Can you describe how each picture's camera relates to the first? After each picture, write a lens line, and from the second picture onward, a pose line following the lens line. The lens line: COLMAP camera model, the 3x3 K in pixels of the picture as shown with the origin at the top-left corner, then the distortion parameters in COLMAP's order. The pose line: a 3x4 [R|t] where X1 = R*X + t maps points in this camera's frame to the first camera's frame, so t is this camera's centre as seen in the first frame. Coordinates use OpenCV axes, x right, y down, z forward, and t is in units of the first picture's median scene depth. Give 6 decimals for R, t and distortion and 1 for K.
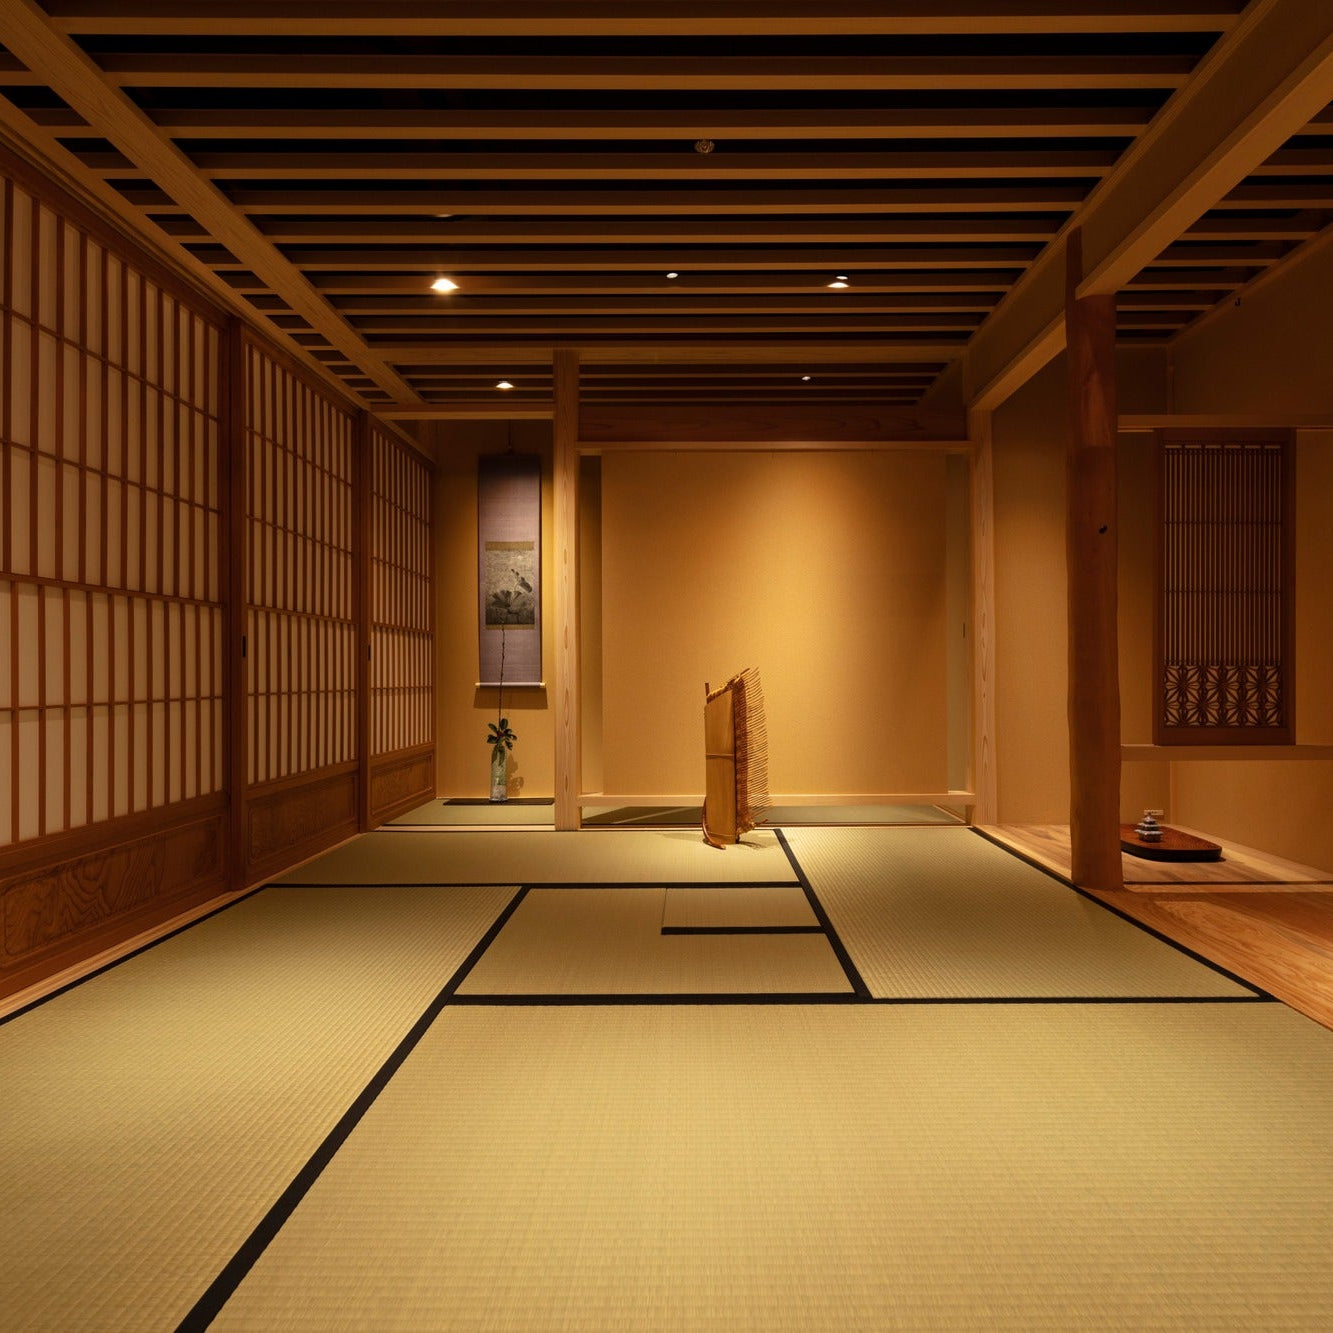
lens RADIAL K [[773.6, 0, 693.2], [0, 773.6, 668.4], [0, 0, 1]] dist [0.003089, -0.000759]
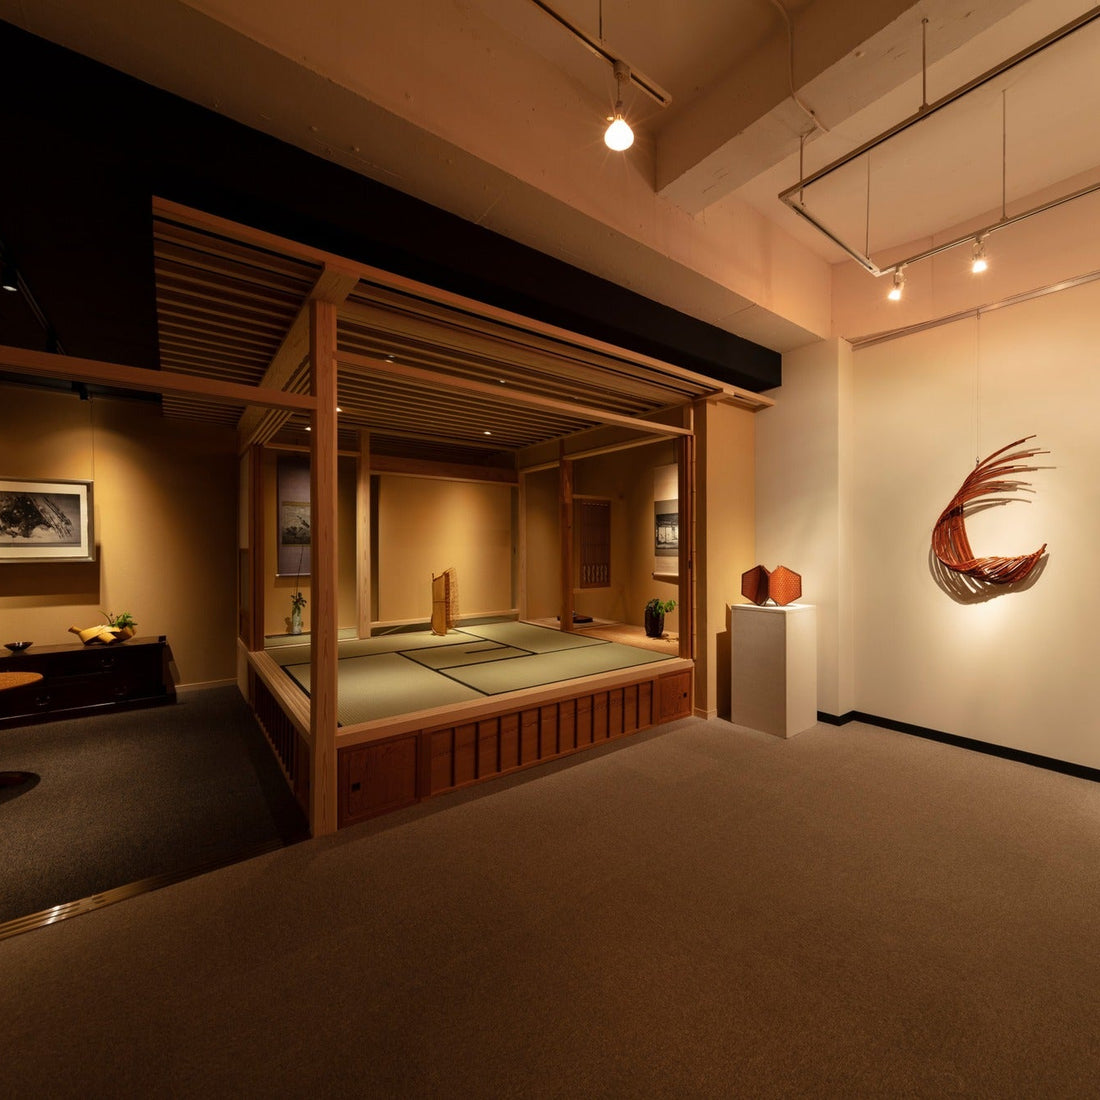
lens RADIAL K [[514.7, 0, 601.4], [0, 514.7, 546.4], [0, 0, 1]] dist [0.005568, -0.001150]
pose [[0.768757, 0.003470, 0.639531, -0.782817], [-0.003633, 0.999993, -0.001058, -0.085768], [-0.639530, -0.001510, 0.768764, -0.810413]]
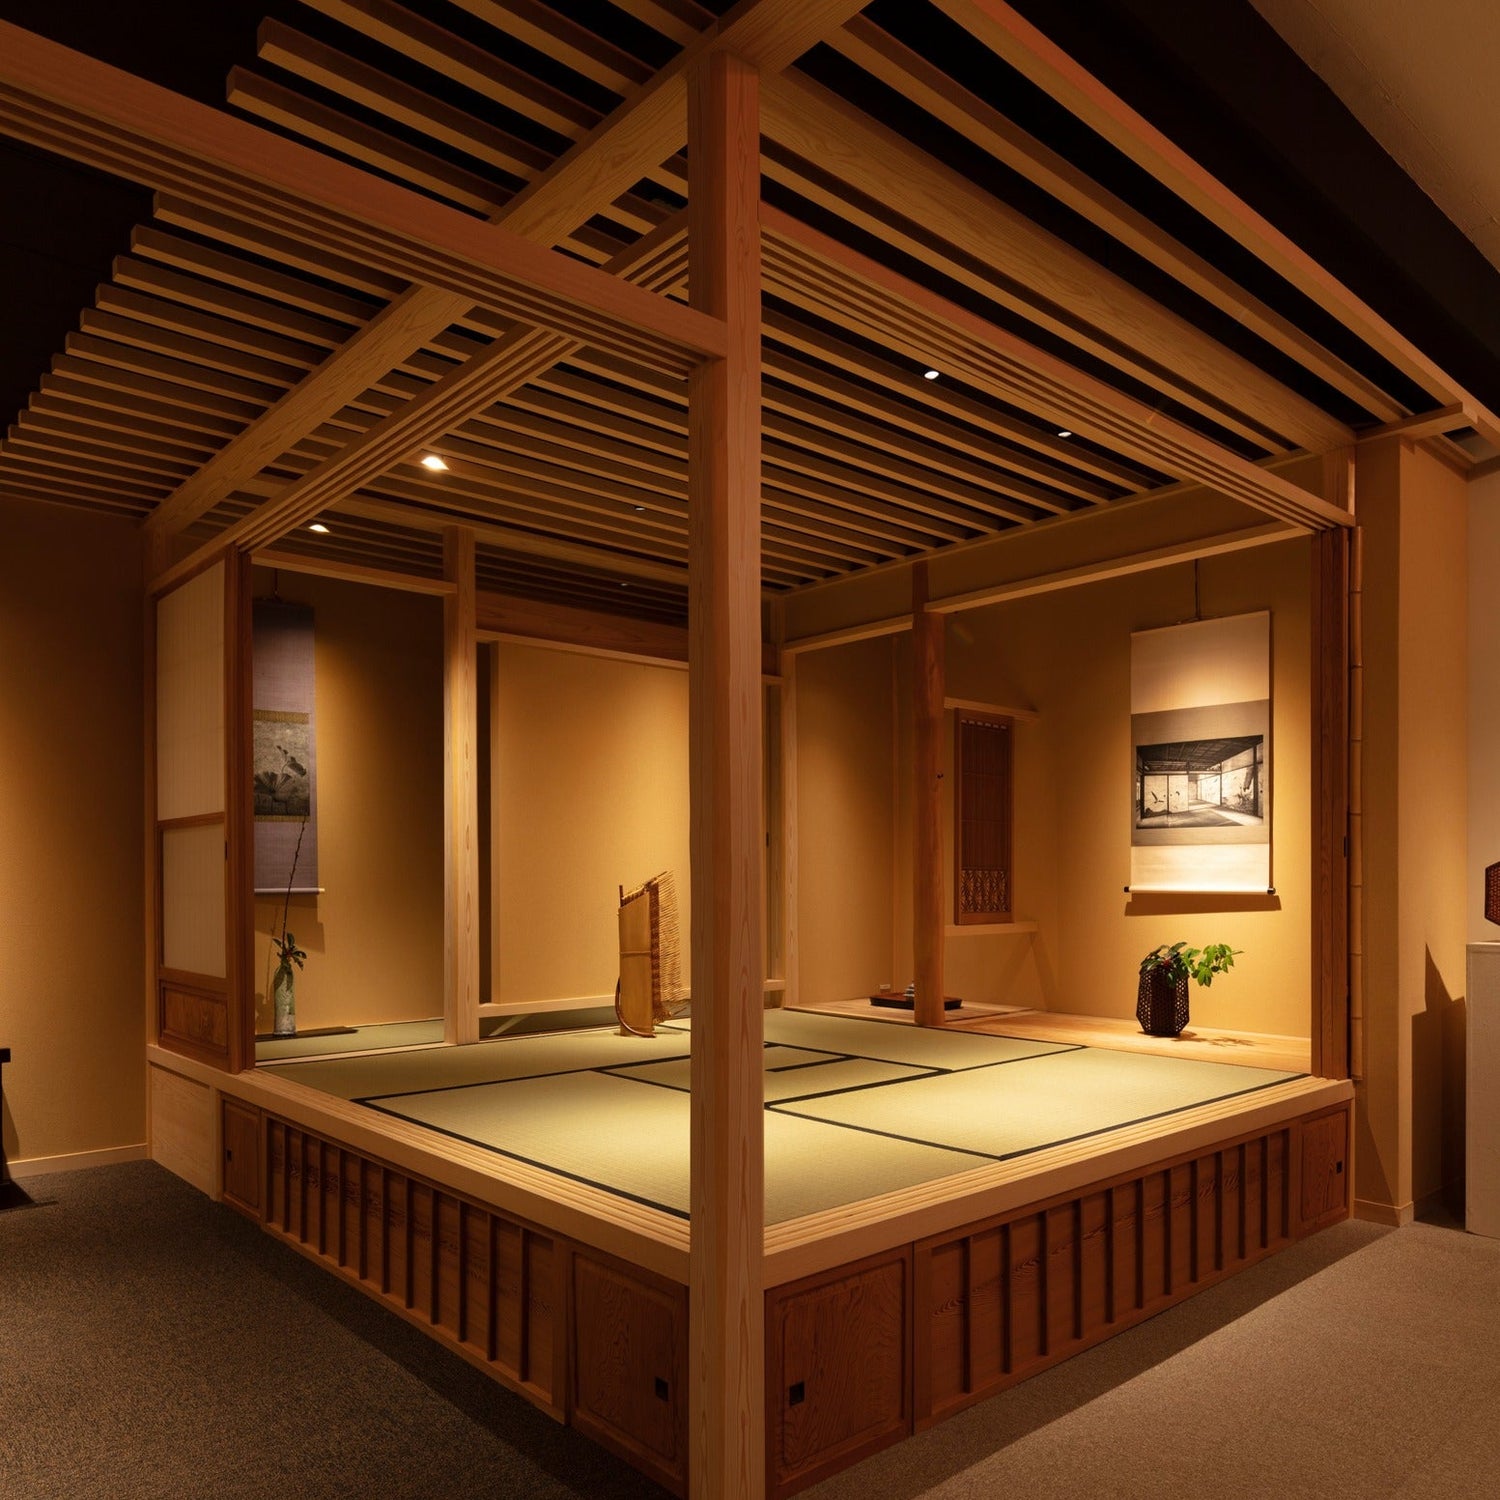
lens RADIAL K [[1144.8, 0, 747.1], [0, 1144.8, 886.4], [0, 0, 1]] dist [0.003036, -0.000108]
pose [[0.748124, -0.003064, 0.663552, -1.075918], [-0.002742, 0.999967, 0.007709, 0.009442], [-0.663553, -0.007586, 0.748091, -0.333642]]
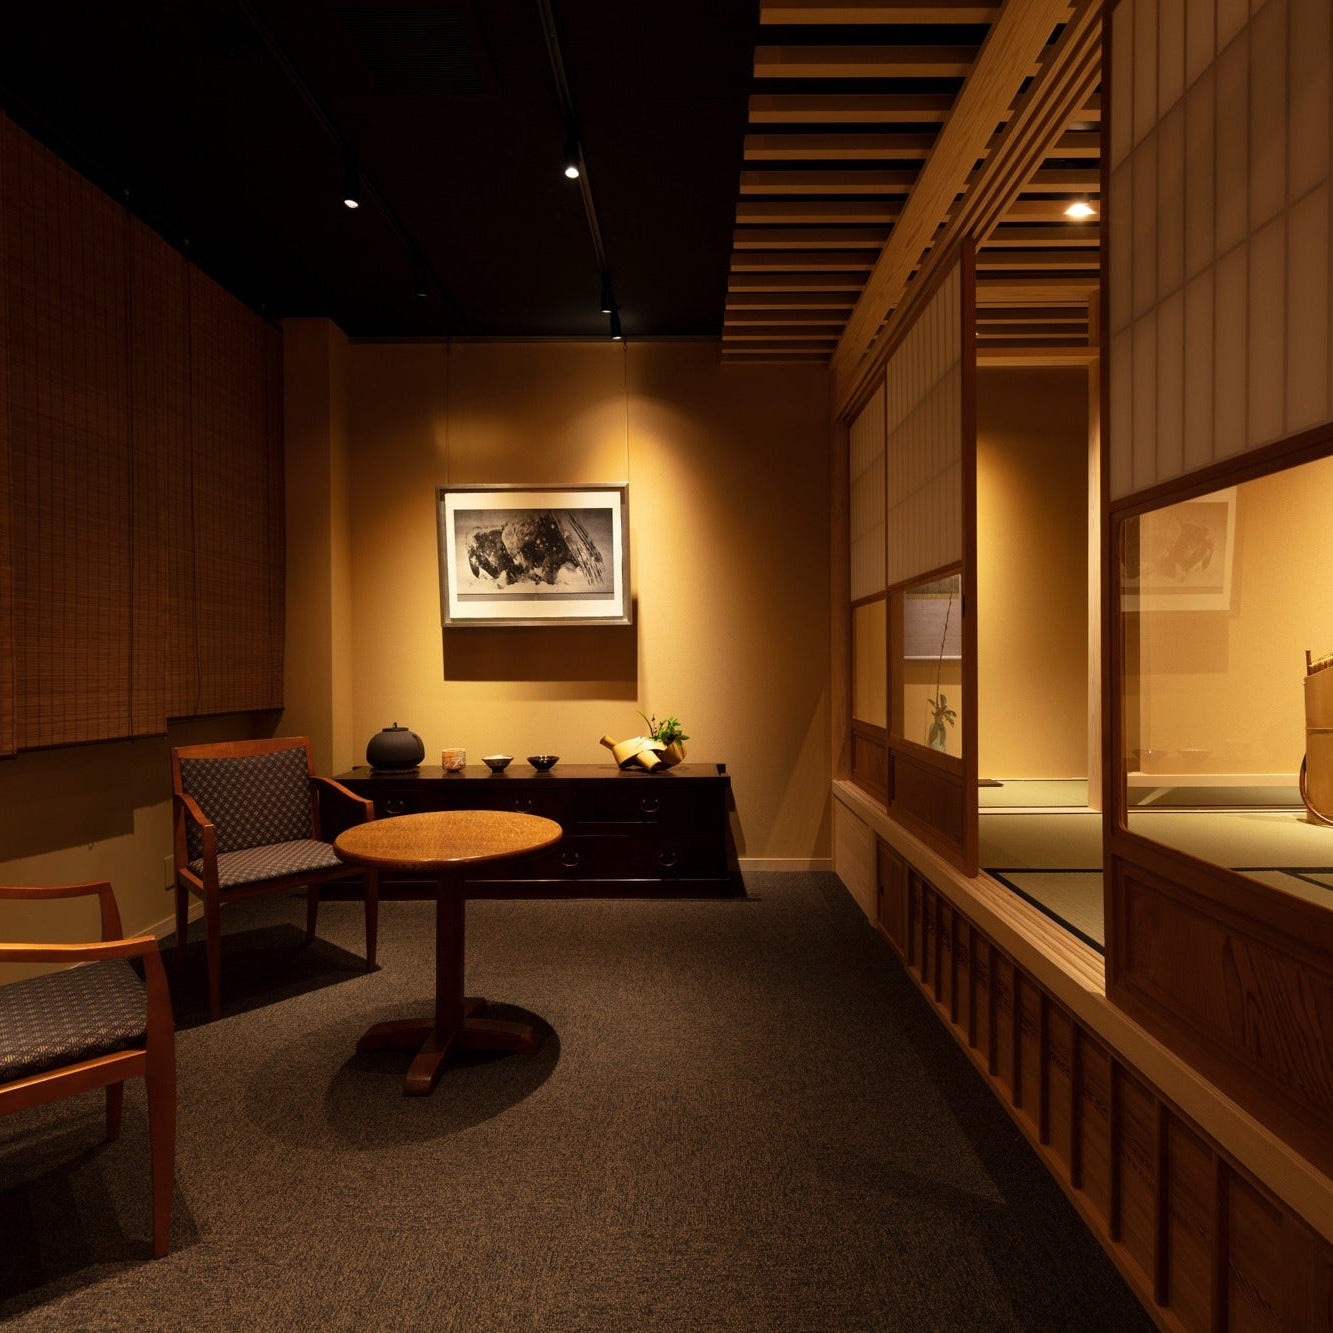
lens RADIAL K [[796.7, 0, 687.5], [0, 796.7, 664.0], [0, 0, 1]] dist [0.003553, 0.002651]
pose [[0.999996, -0.002116, 0.002014, -0.874496], [0.002093, 0.999931, 0.011586, 0.026425], [-0.002039, -0.011582, 0.999931, 0.068017]]
